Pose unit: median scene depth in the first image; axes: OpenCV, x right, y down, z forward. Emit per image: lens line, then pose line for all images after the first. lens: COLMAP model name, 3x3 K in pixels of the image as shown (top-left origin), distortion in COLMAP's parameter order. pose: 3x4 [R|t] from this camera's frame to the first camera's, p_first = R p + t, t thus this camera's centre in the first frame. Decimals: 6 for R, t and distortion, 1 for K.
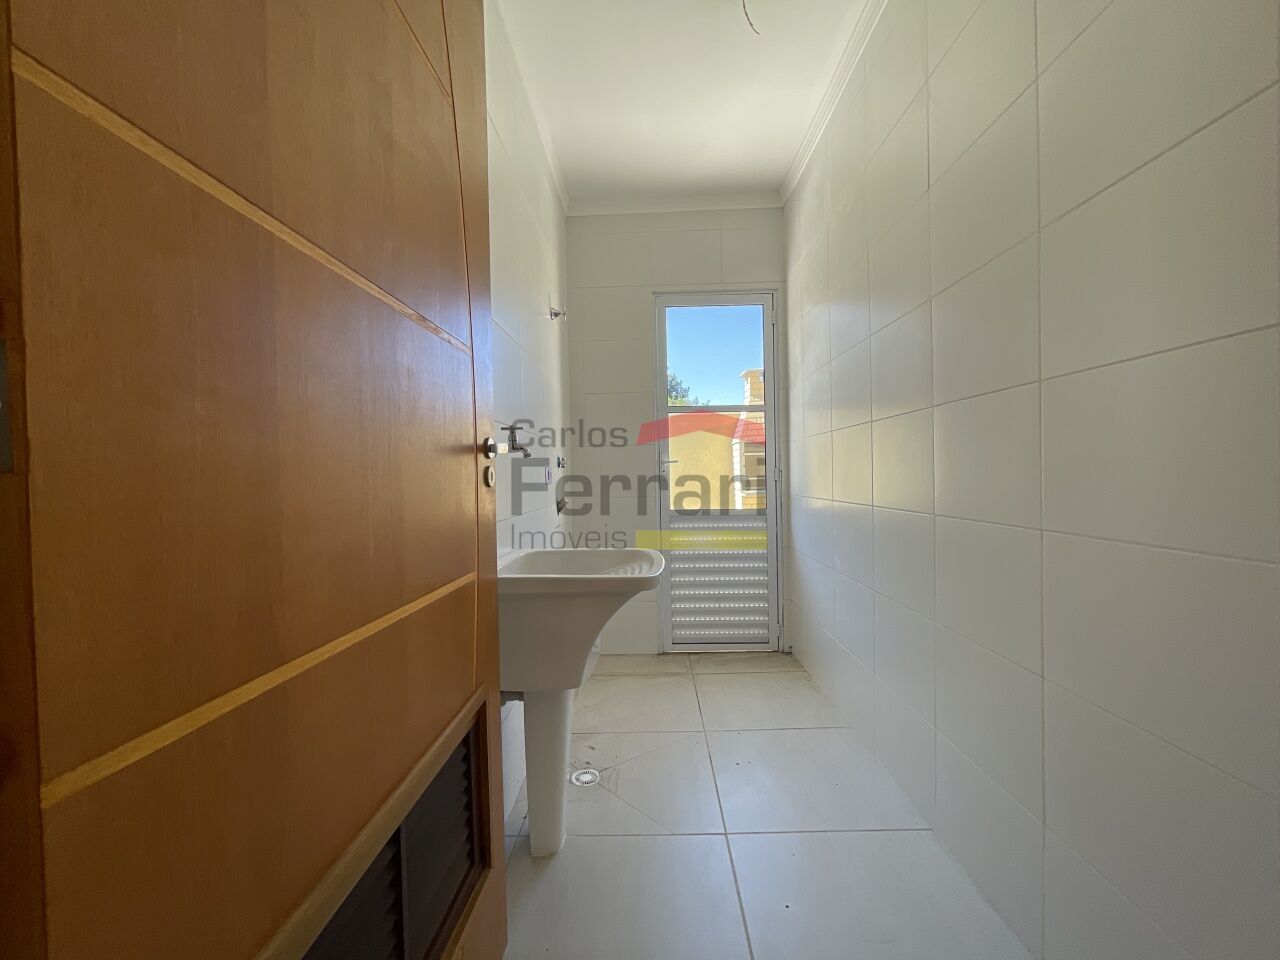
lens RADIAL K [[517.2, 0, 641.2], [0, 517.2, 483.4], [0, 0, 1]] dist [-0.006241, 0.000735]
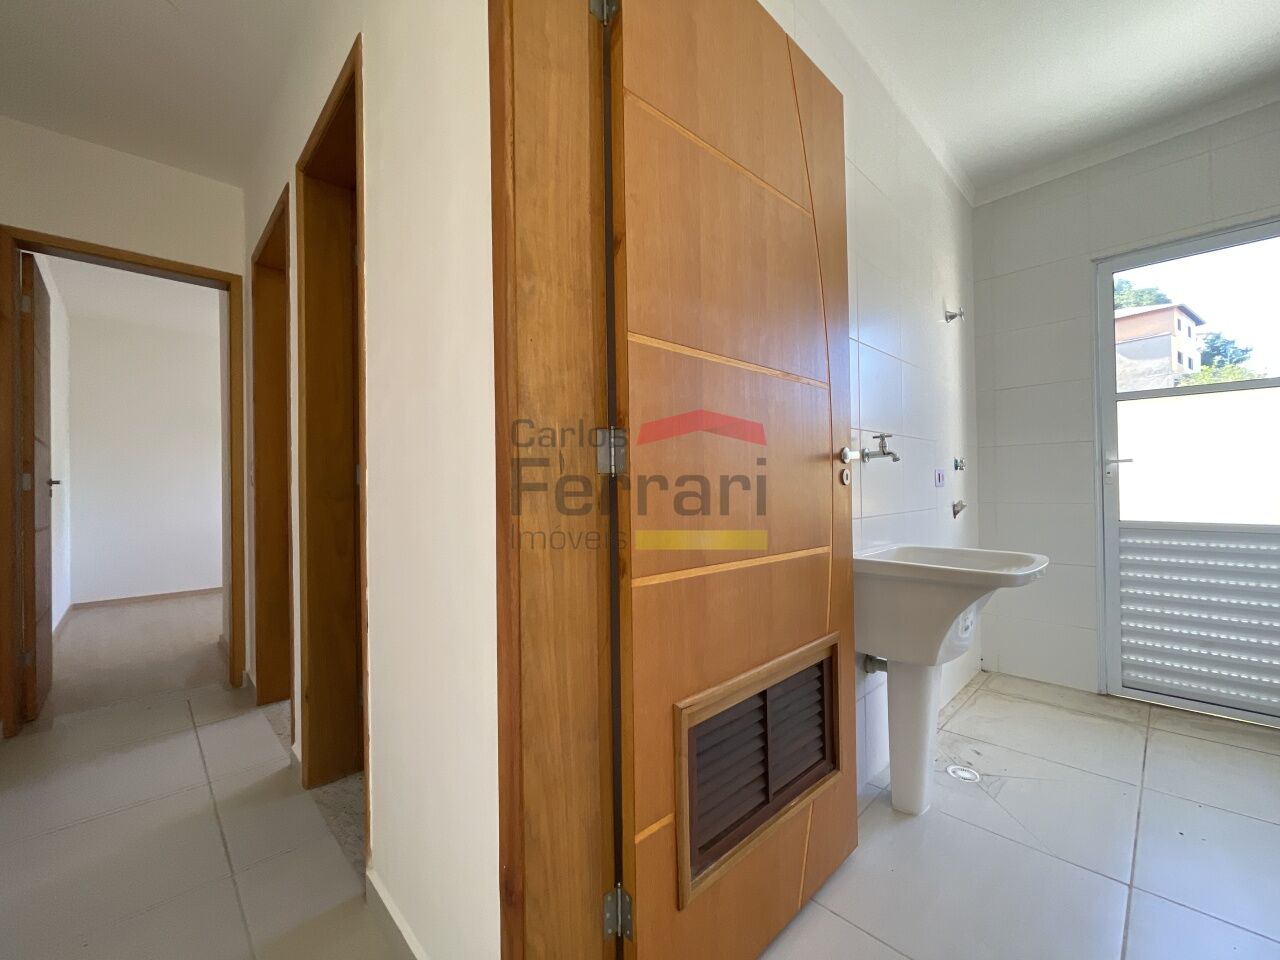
lens RADIAL K [[517.2, 0, 638.6], [0, 517.2, 484.2], [0, 0, 1]] dist [-0.006241, 0.000735]
pose [[0.705400, 0.004716, -0.708793, 0.184825], [-0.010538, 0.999937, -0.003834, 0.010756], [0.708731, 0.010174, 0.705406, -0.206551]]
